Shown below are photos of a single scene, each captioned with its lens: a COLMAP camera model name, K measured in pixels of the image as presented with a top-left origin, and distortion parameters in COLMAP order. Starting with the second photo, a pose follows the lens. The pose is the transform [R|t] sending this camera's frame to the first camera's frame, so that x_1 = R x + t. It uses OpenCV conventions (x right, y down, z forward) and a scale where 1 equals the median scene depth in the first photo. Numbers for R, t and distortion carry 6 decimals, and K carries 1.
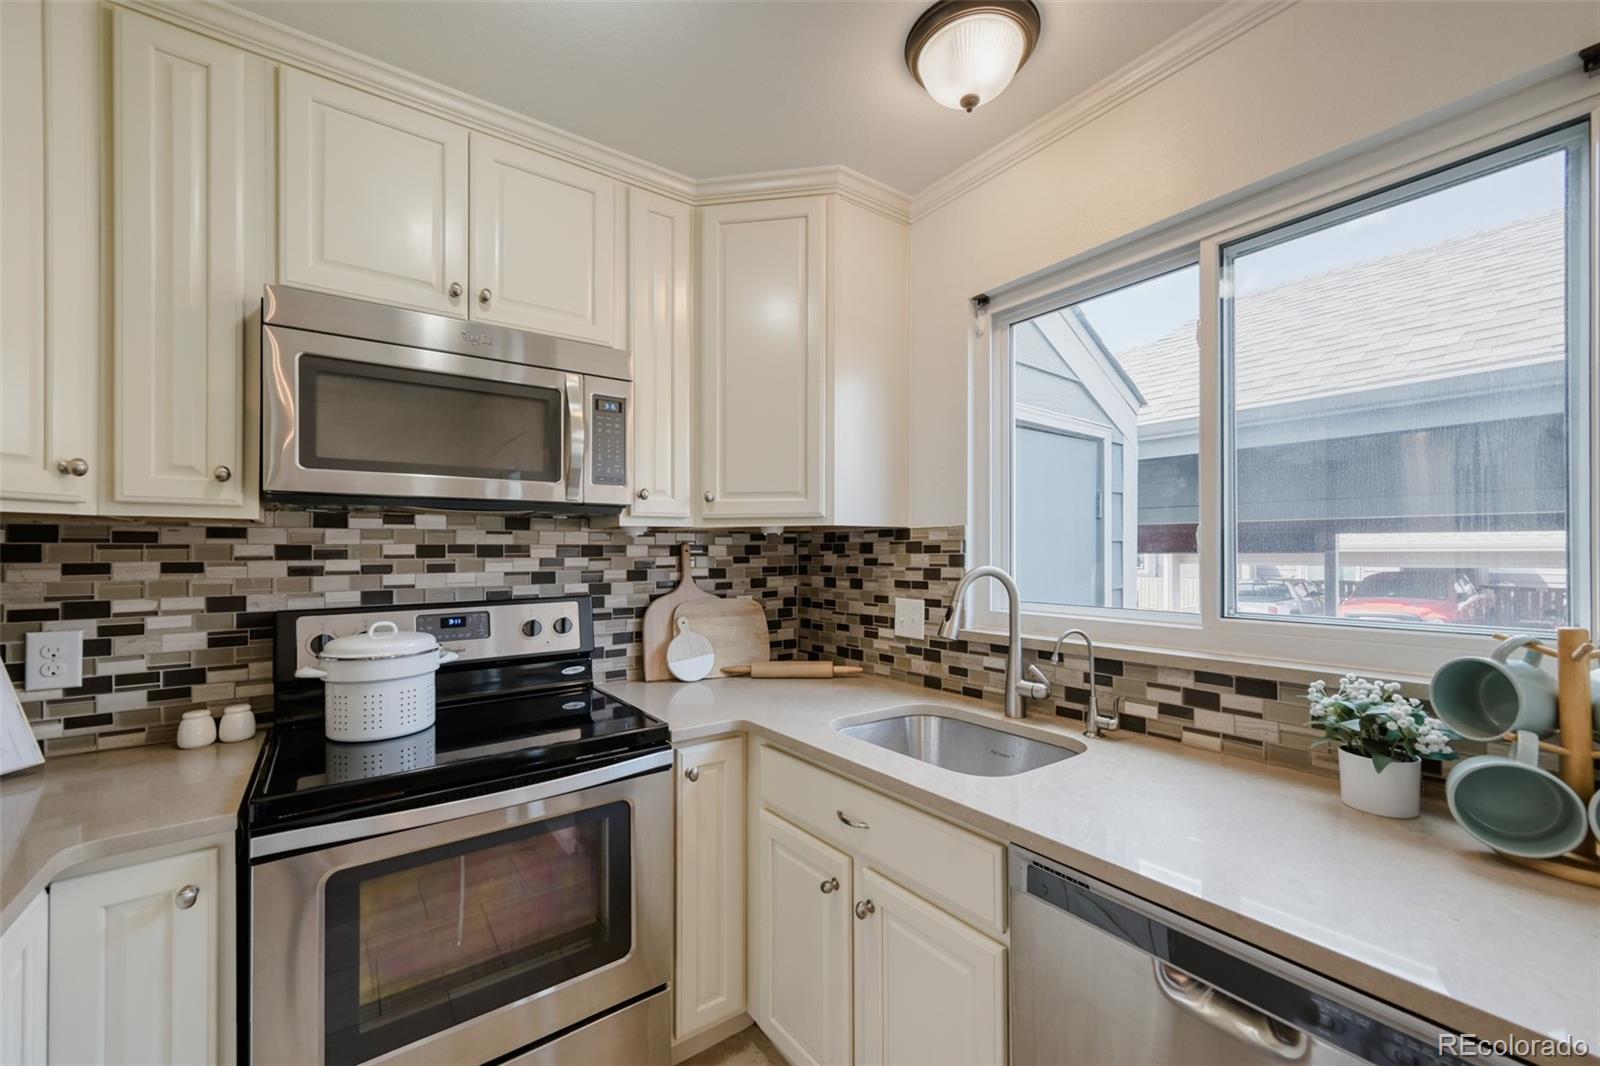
lens RADIAL K [[635.3, 0, 823.0], [0, 635.3, 543.4], [0, 0, 1]] dist [0.001547, 0.000420]
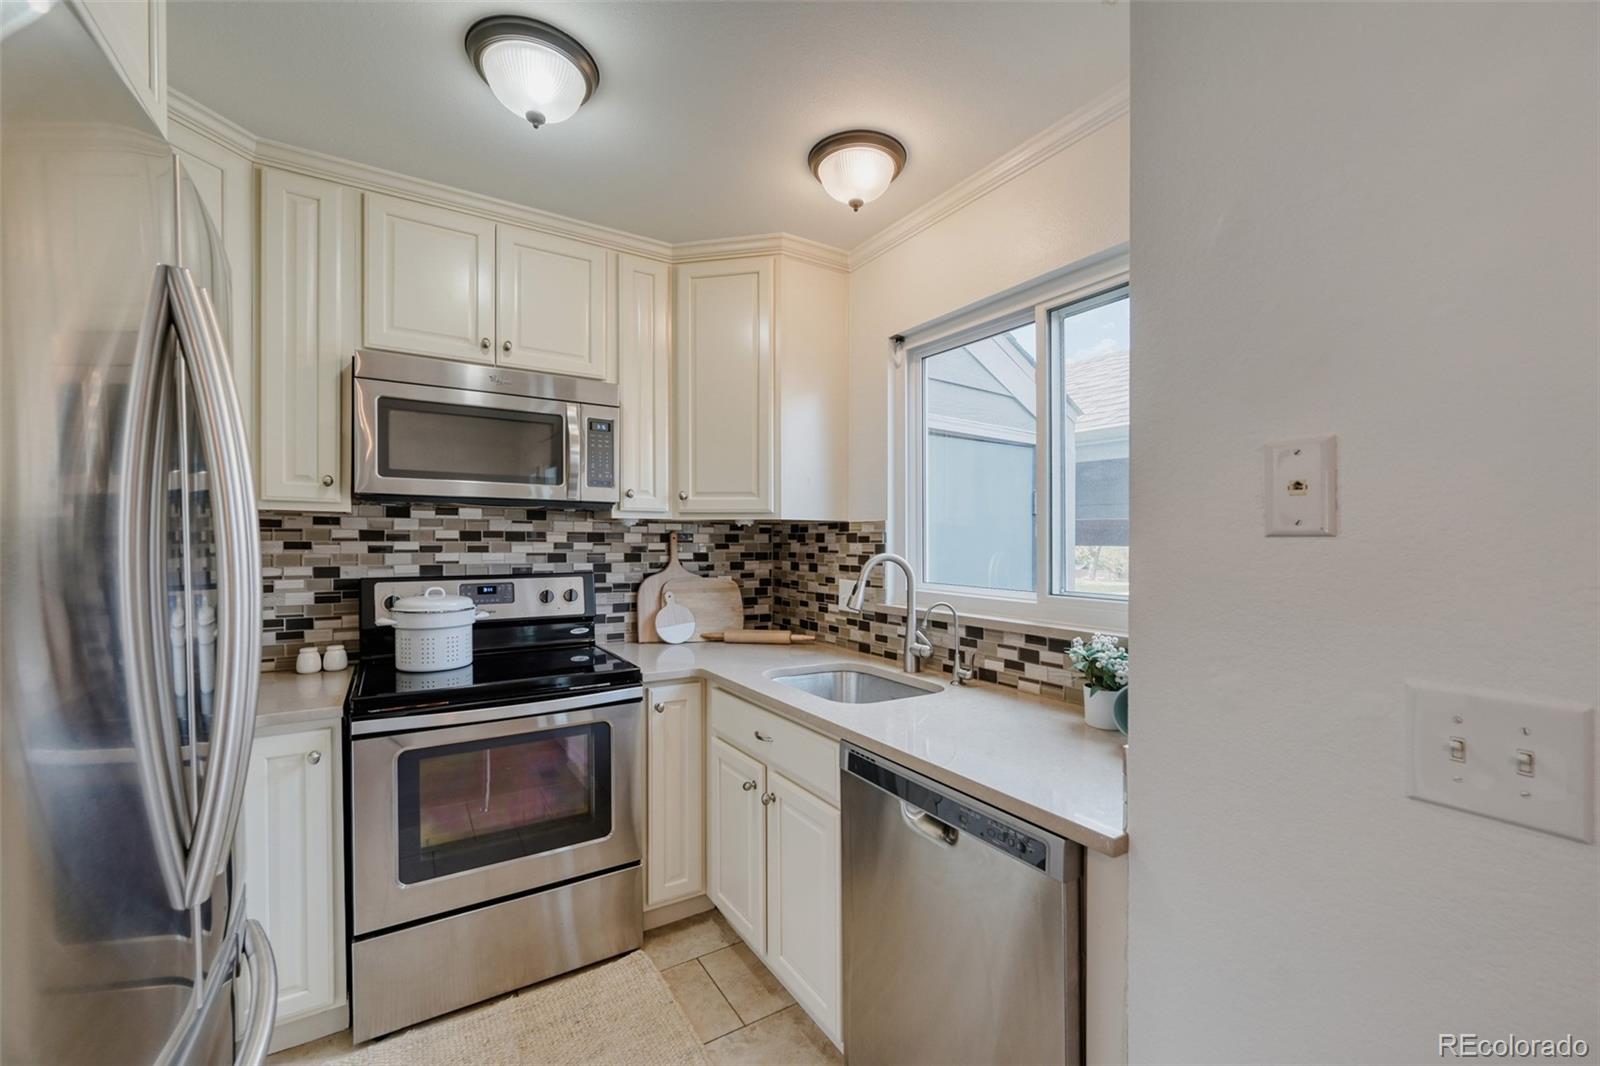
lens RADIAL K [[635.3, 0, 821.1], [0, 635.3, 548.8], [0, 0, 1]] dist [0.001547, 0.000420]
pose [[0.997713, 0.014132, -0.066105, 0.215232], [-0.012409, 0.999574, 0.026404, -0.005586], [0.066450, -0.025523, 0.997463, -0.293527]]
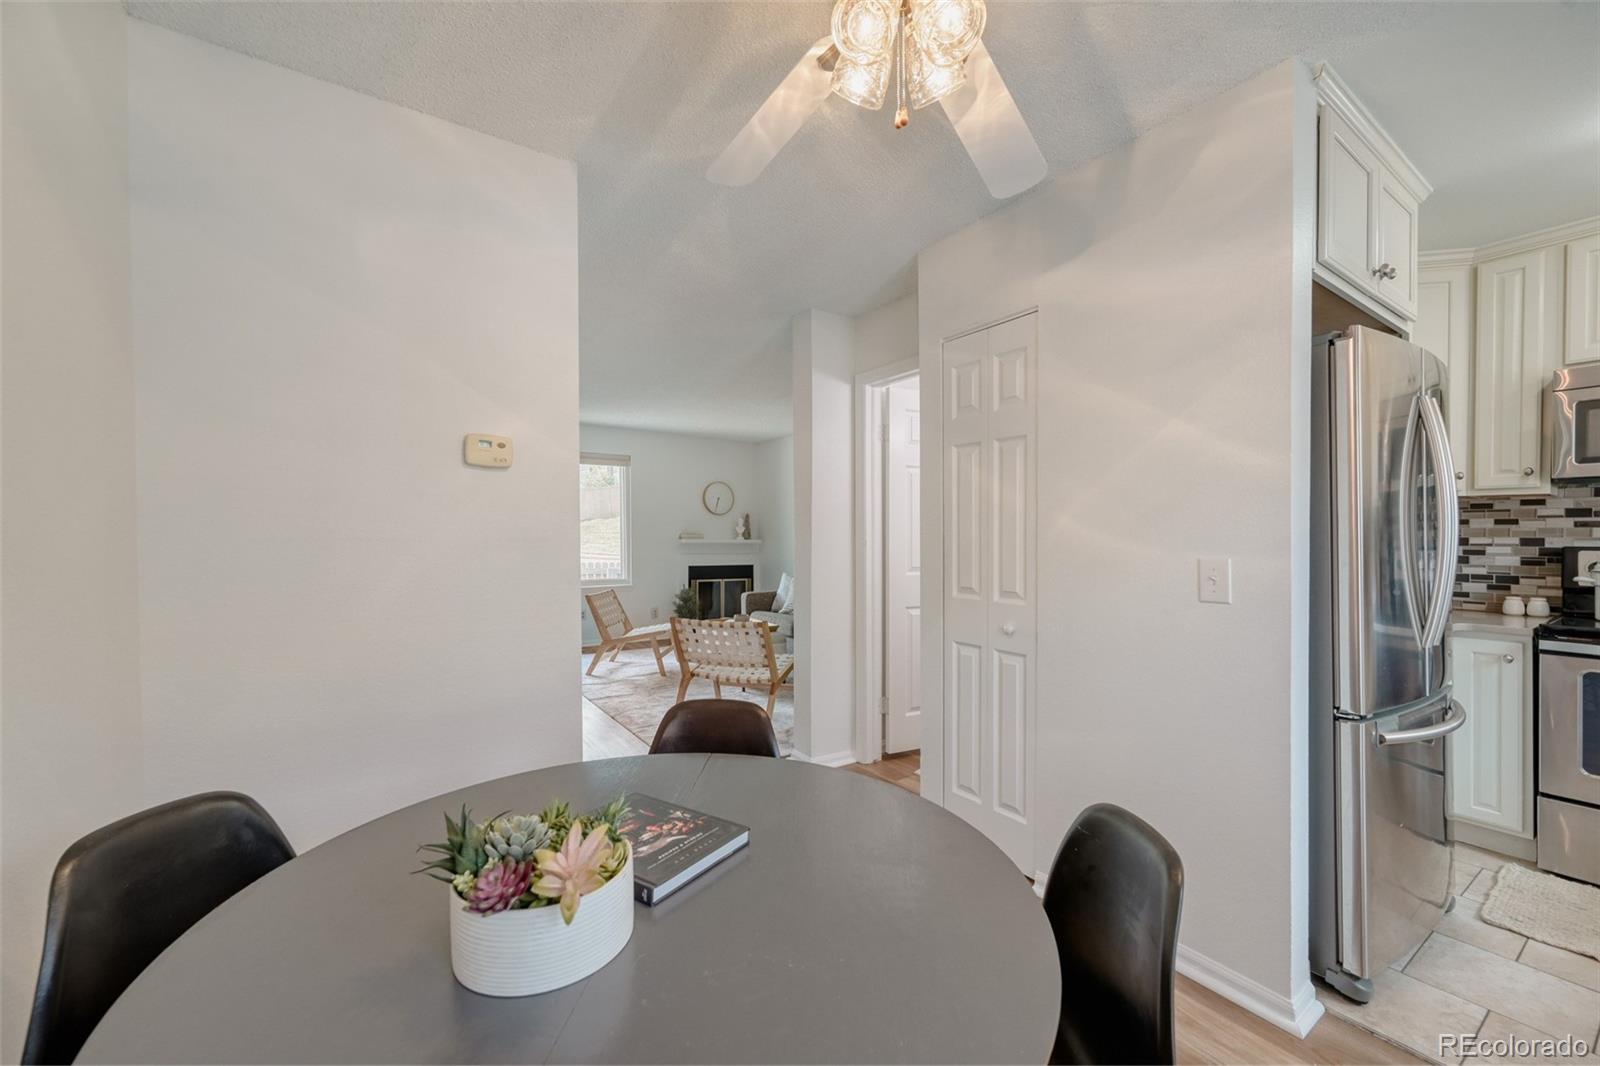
lens RADIAL K [[635.3, 0, 789.3], [0, 635.3, 541.6], [0, 0, 1]] dist [0.001547, 0.000420]
pose [[-0.058773, 0.016002, -0.998143, 0.947153], [0.008875, 0.999840, 0.015506, 0.046118], [0.998232, -0.007947, -0.058906, -0.953366]]
